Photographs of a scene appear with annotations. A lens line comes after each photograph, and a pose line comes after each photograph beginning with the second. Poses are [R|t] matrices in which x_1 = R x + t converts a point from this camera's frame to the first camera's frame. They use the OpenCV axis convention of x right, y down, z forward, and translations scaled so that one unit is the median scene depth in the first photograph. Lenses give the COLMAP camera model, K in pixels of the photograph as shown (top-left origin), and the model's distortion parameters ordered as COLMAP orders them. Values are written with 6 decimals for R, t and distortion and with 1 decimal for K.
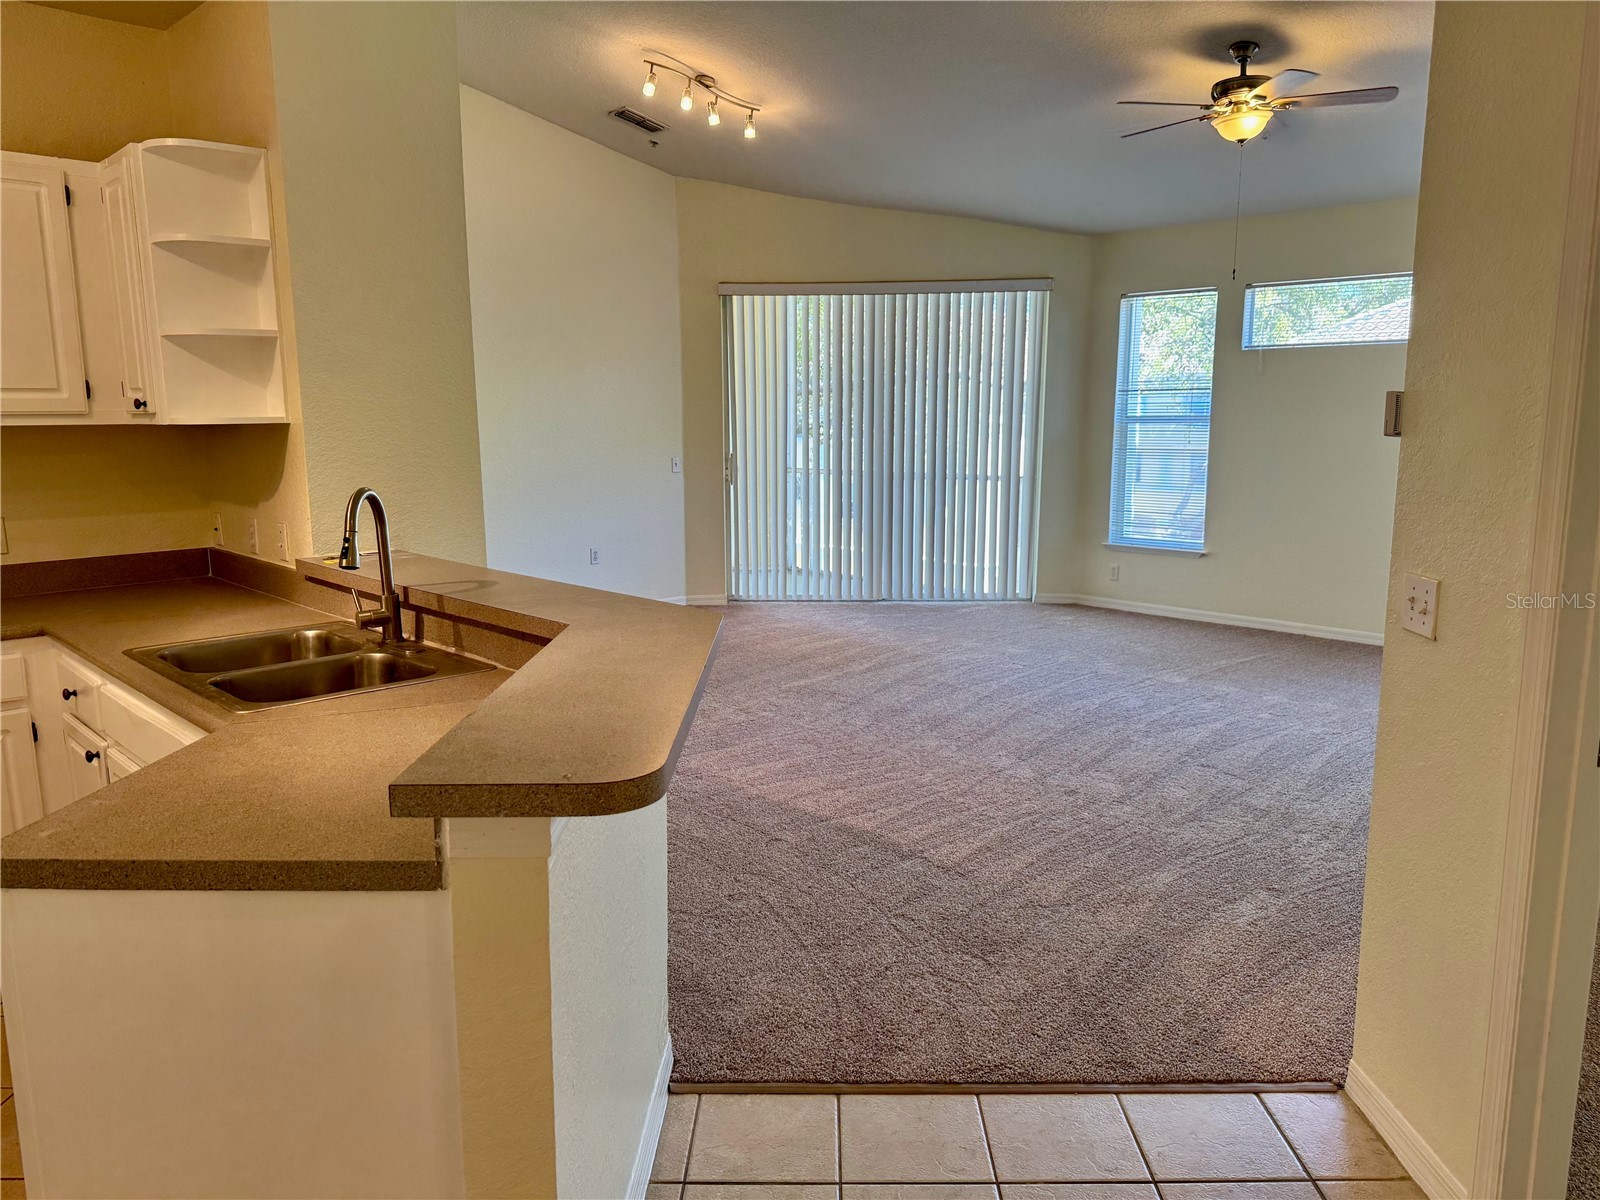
lens RADIAL K [[1118.9, 0, 788.2], [0, 1118.9, 612.1], [0, 0, 1]] dist [0.061385, -0.079155]
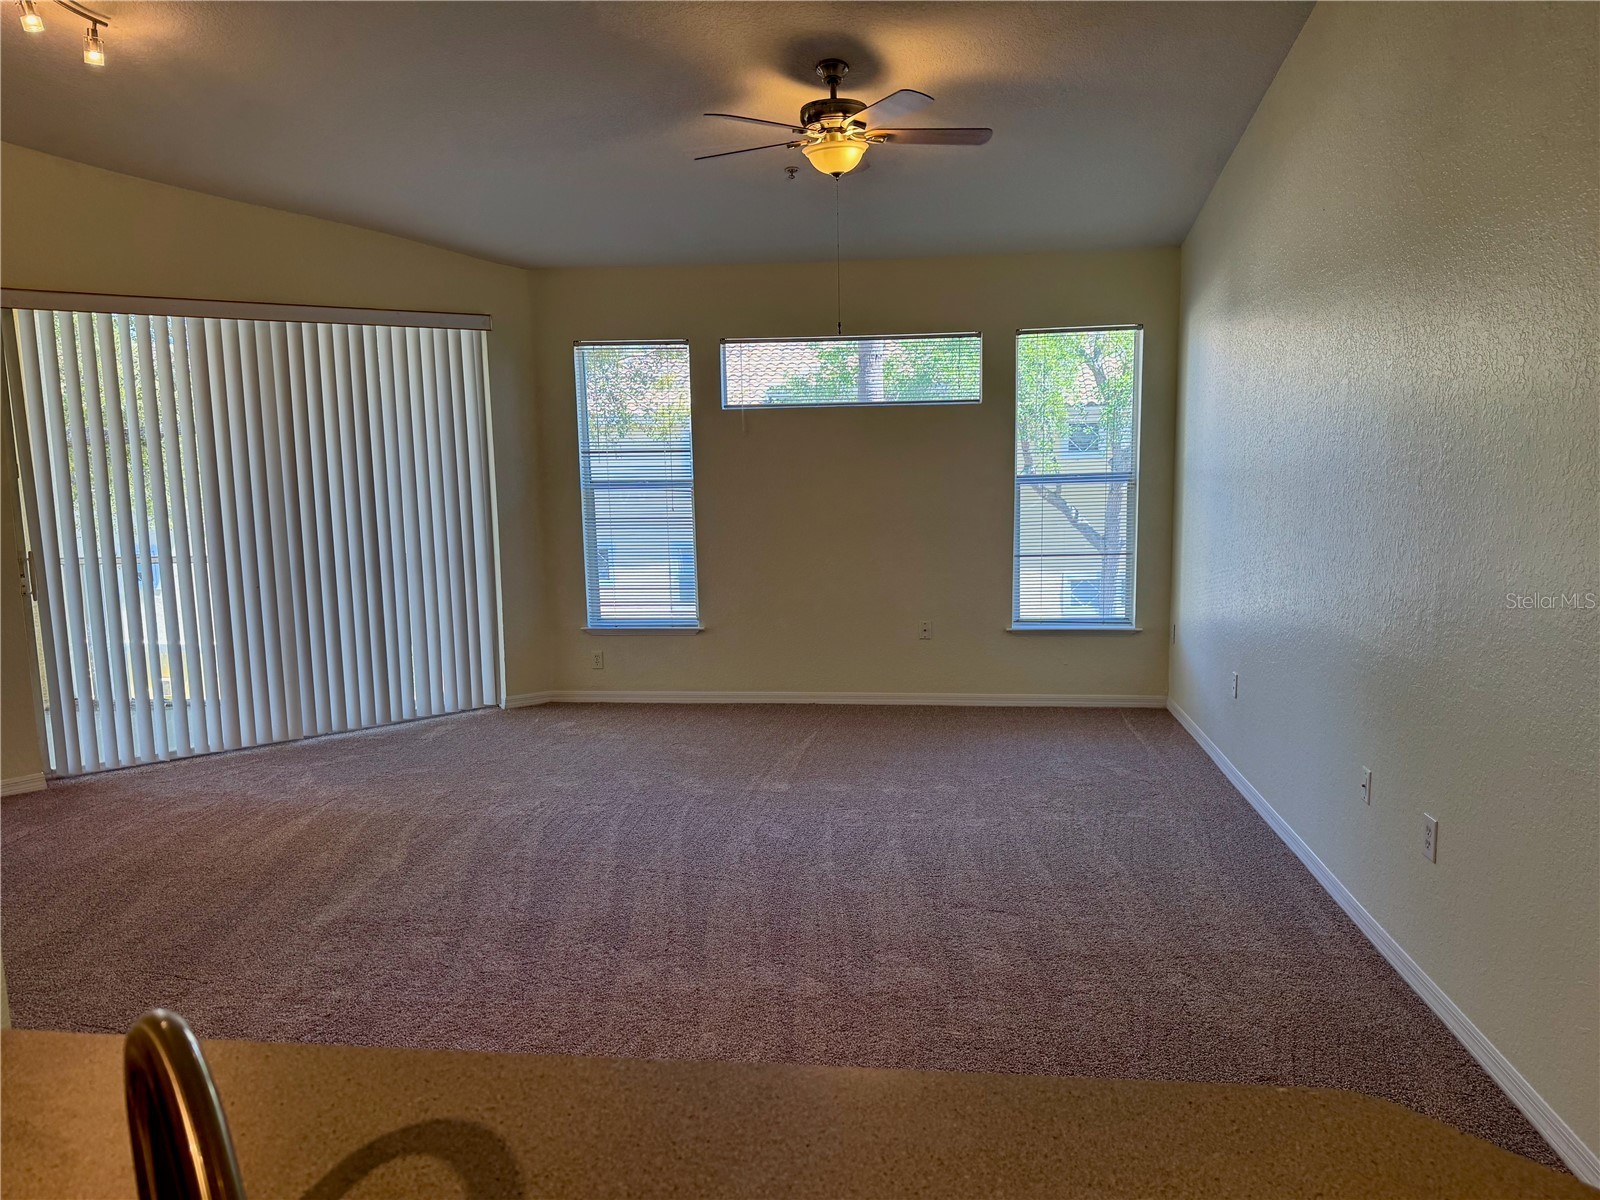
lens RADIAL K [[1118.9, 0, 805.2], [0, 1118.9, 585.8], [0, 0, 1]] dist [0.061385, -0.079155]
pose [[0.768952, -0.082446, 0.633968, -0.153203], [0.126913, 0.991599, -0.024981, -0.062401], [-0.626583, 0.099668, 0.772956, 0.288556]]
